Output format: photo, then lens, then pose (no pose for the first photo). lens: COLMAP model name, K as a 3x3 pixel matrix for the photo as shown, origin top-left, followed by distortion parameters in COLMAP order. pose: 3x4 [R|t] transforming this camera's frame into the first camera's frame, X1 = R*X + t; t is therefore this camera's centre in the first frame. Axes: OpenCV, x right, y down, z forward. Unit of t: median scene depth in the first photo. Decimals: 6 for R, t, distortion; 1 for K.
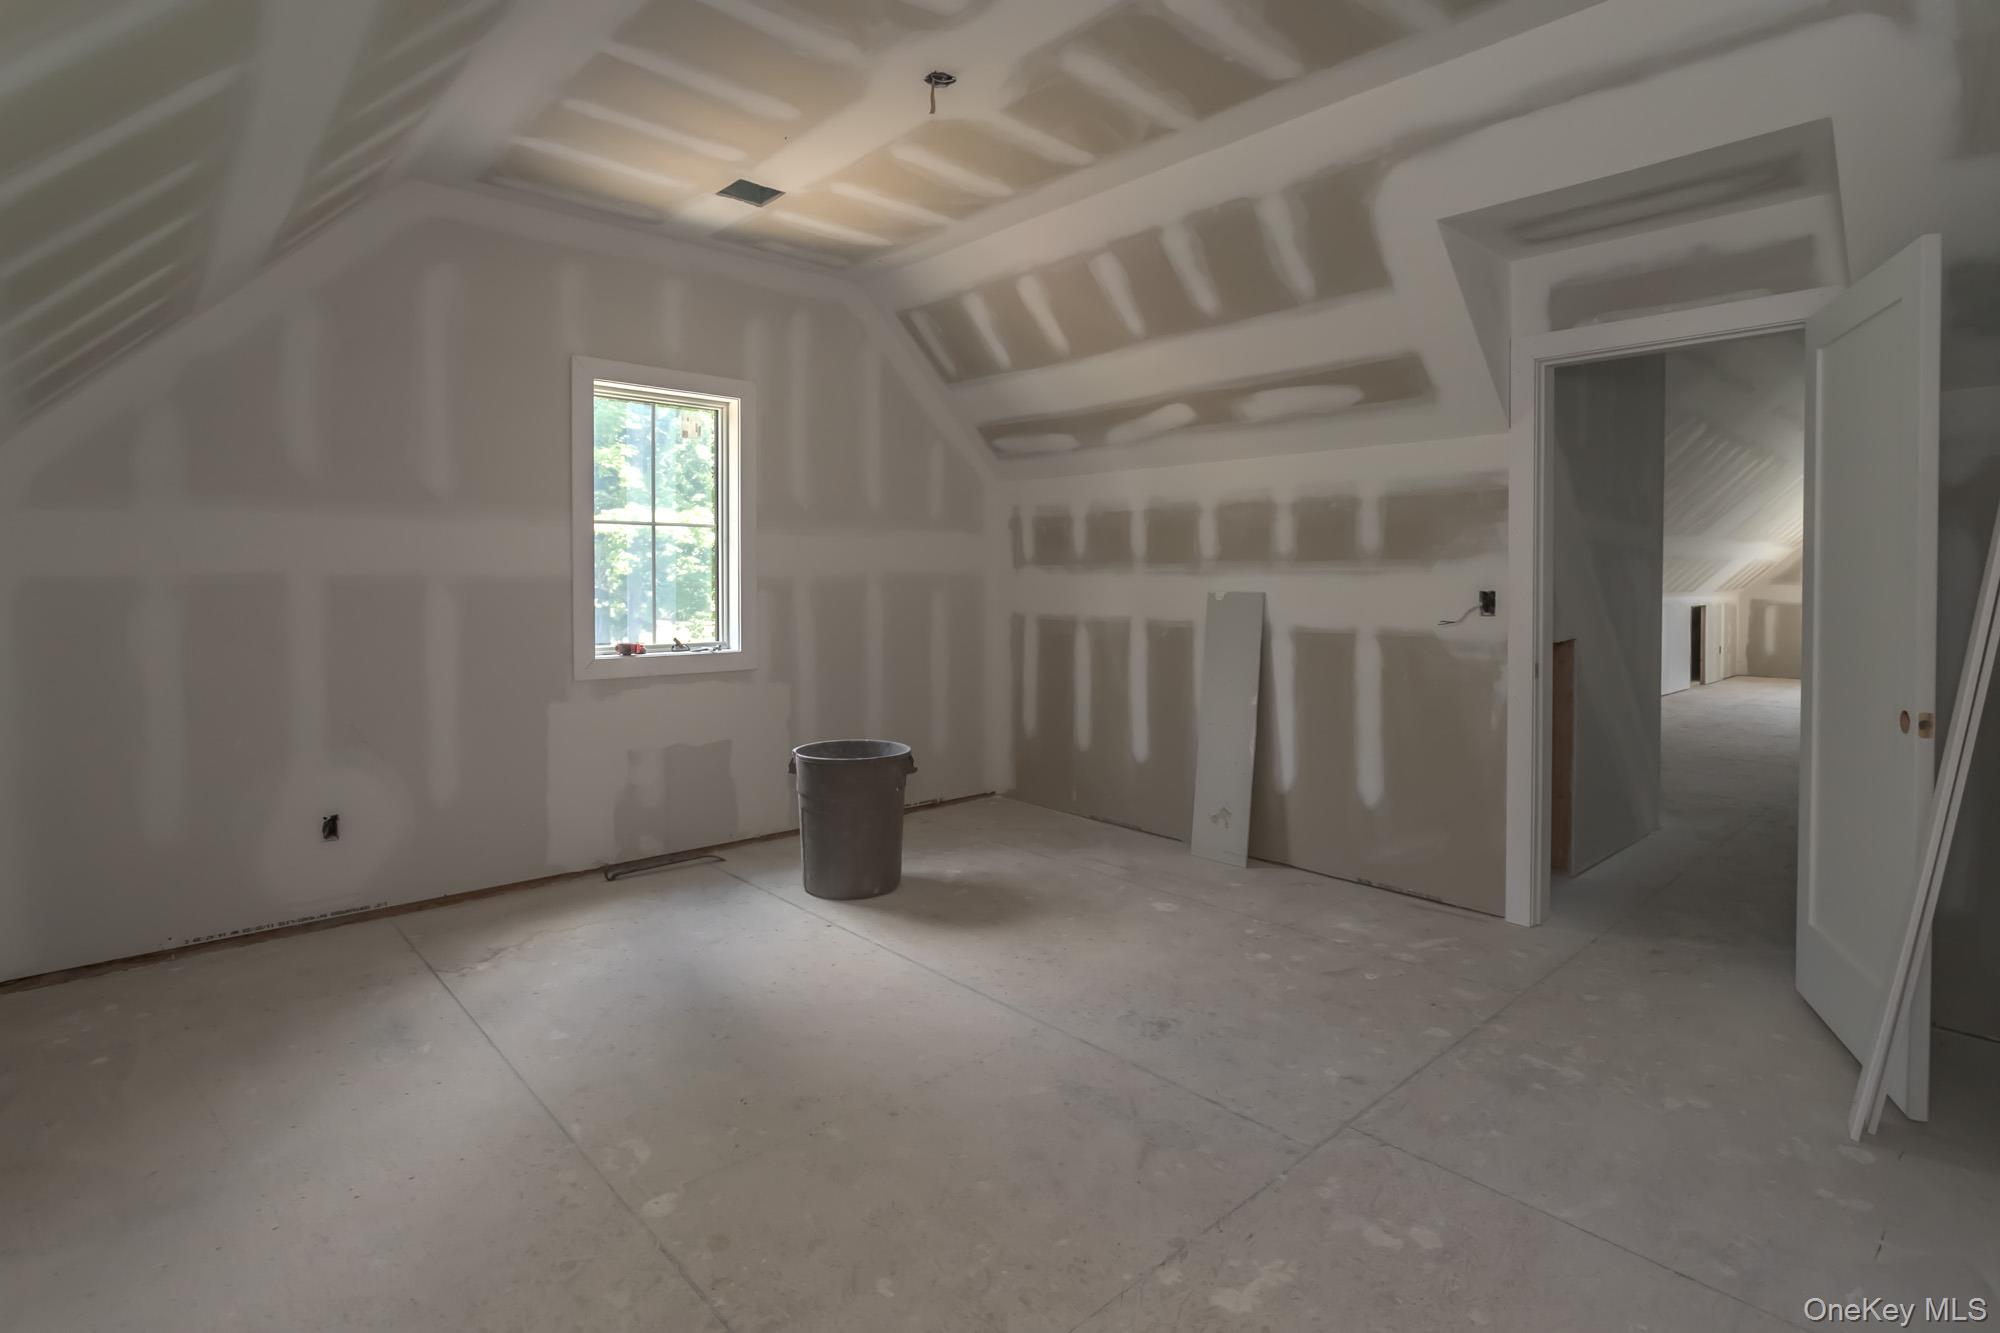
lens RADIAL K [[994.1, 0, 1000.3], [0, 994.1, 584.8], [0, 0, 1]] dist [-0.016459, 0.000227]
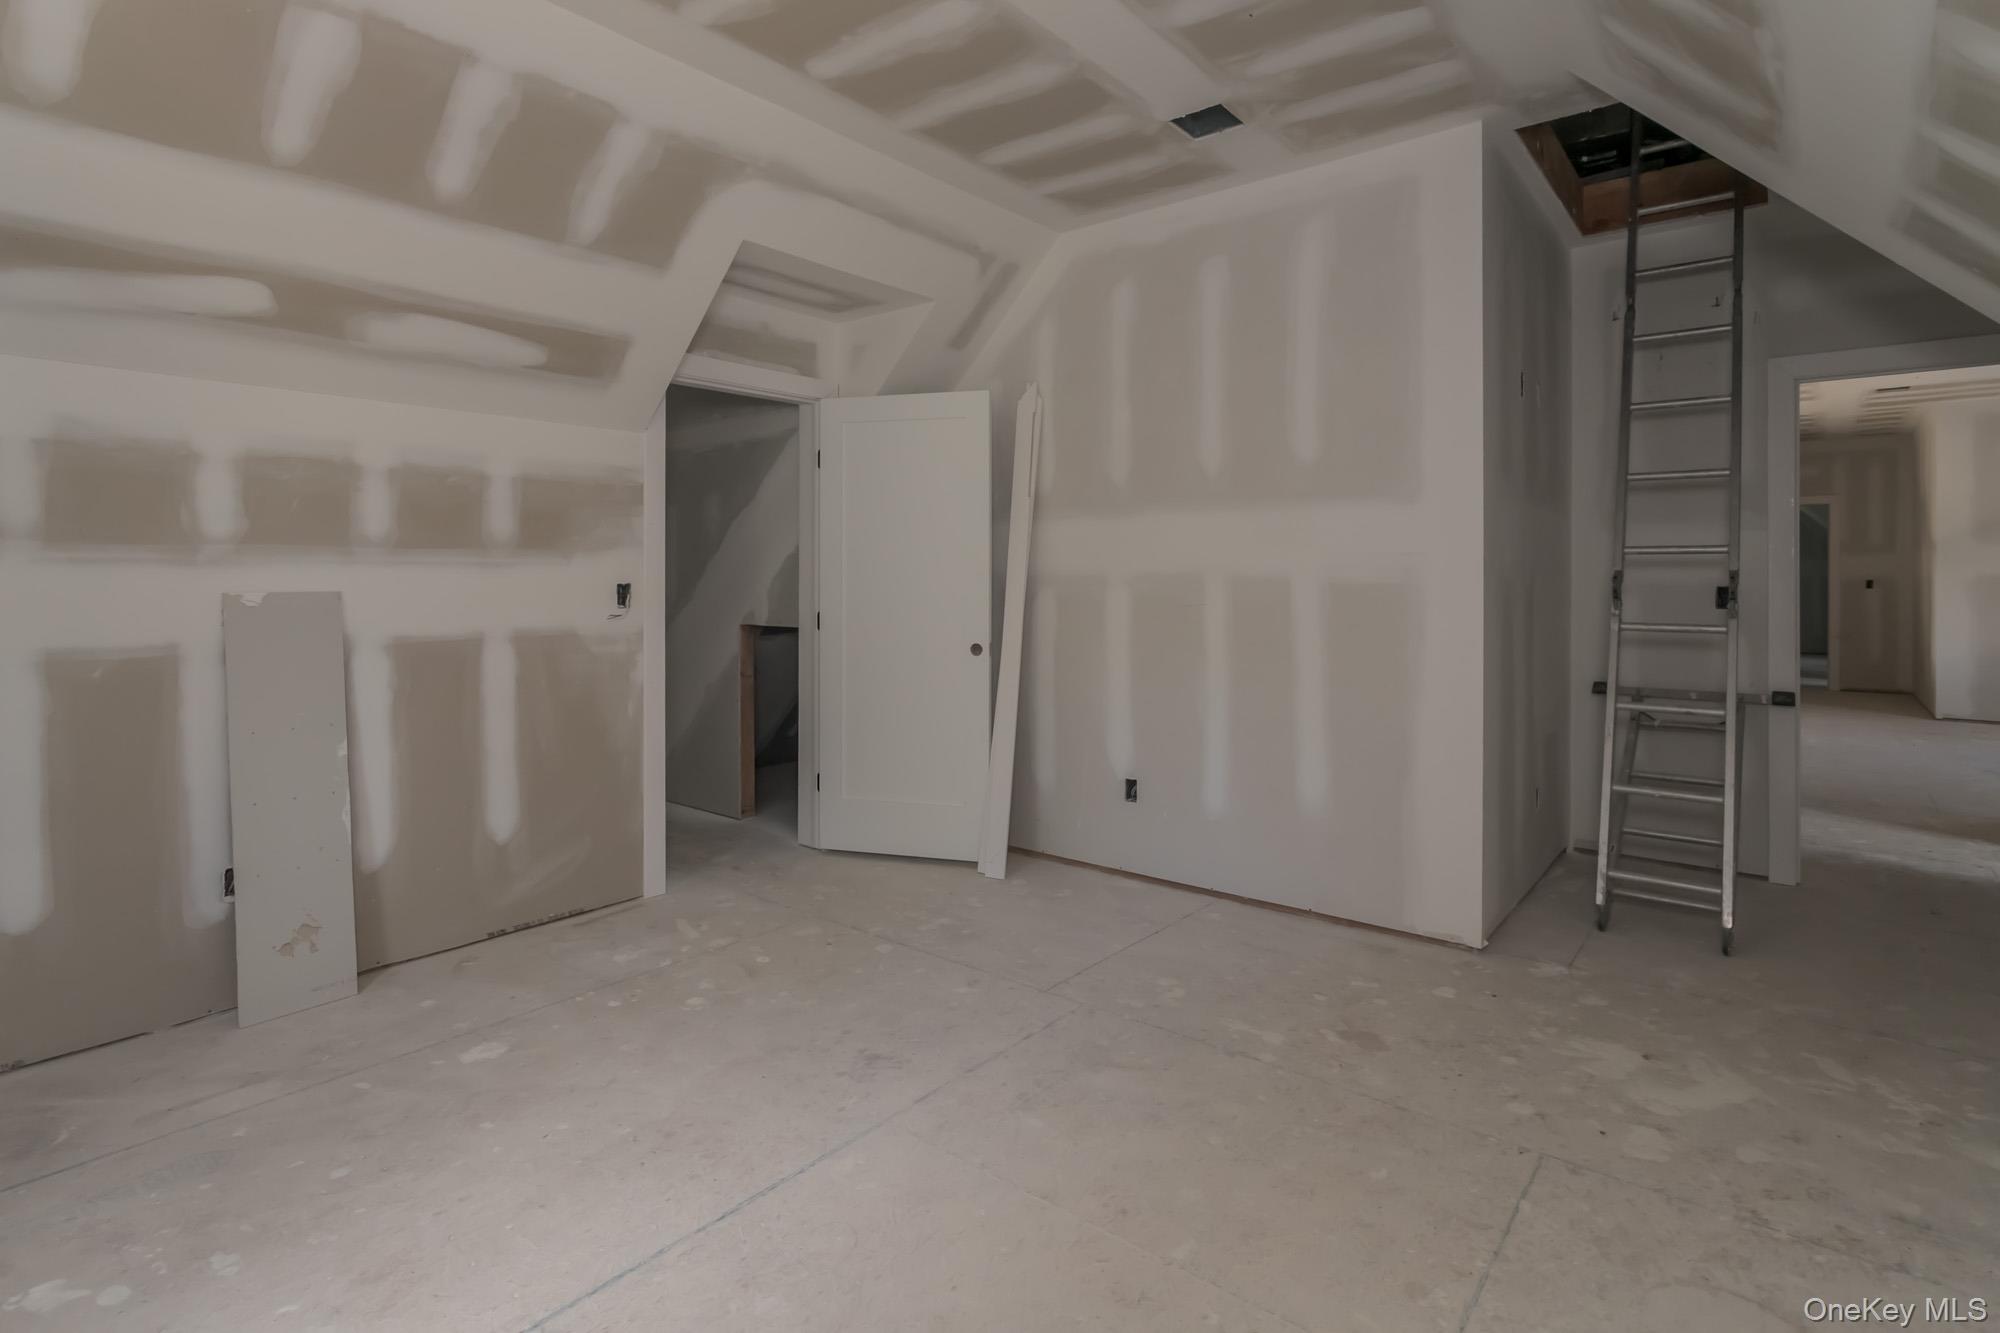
lens RADIAL K [[1001.8, 0, 1000.1], [0, 1001.8, 558.7], [0, 0, 1]] dist [-0.015759, 0.000268]
pose [[-0.153533, 0.012842, 0.988060, -0.573508], [0.006528, 0.999907, -0.011981, -0.004382], [-0.988122, 0.004611, -0.153603, 0.759535]]
